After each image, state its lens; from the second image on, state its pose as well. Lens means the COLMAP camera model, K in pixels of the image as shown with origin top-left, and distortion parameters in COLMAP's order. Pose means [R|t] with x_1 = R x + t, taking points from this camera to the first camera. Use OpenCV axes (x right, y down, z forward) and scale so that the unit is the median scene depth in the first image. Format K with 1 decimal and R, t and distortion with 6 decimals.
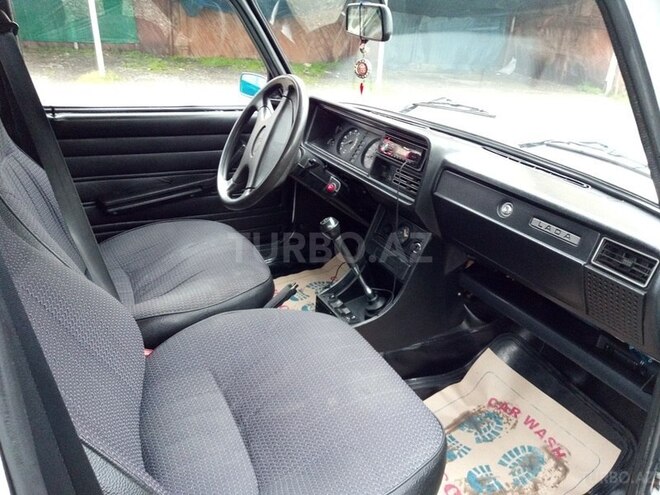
lens RADIAL K [[500.3, 0, 327.1], [0, 500.3, 246.1], [0, 0, 1]] dist [0.040274, -0.063933]
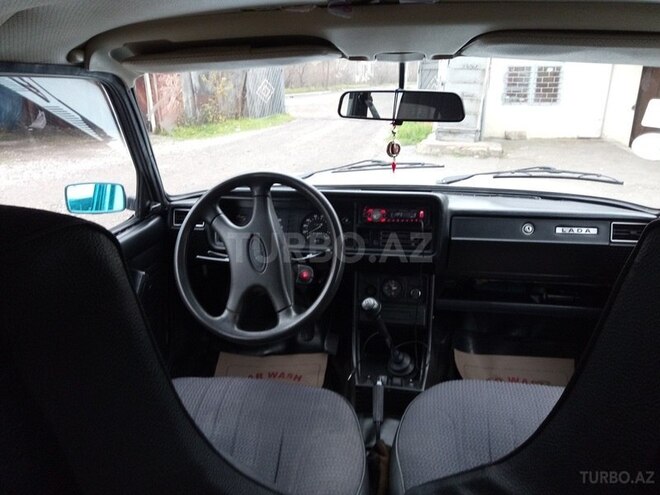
lens RADIAL K [[500.3, 0, 327.1], [0, 500.3, 246.1], [0, 0, 1]] dist [0.040274, -0.063933]
pose [[0.588327, -0.317355, 0.743745, -0.852671], [0.372251, 0.922805, 0.099297, -0.323856], [-0.717844, 0.218441, 0.661047, 0.467863]]
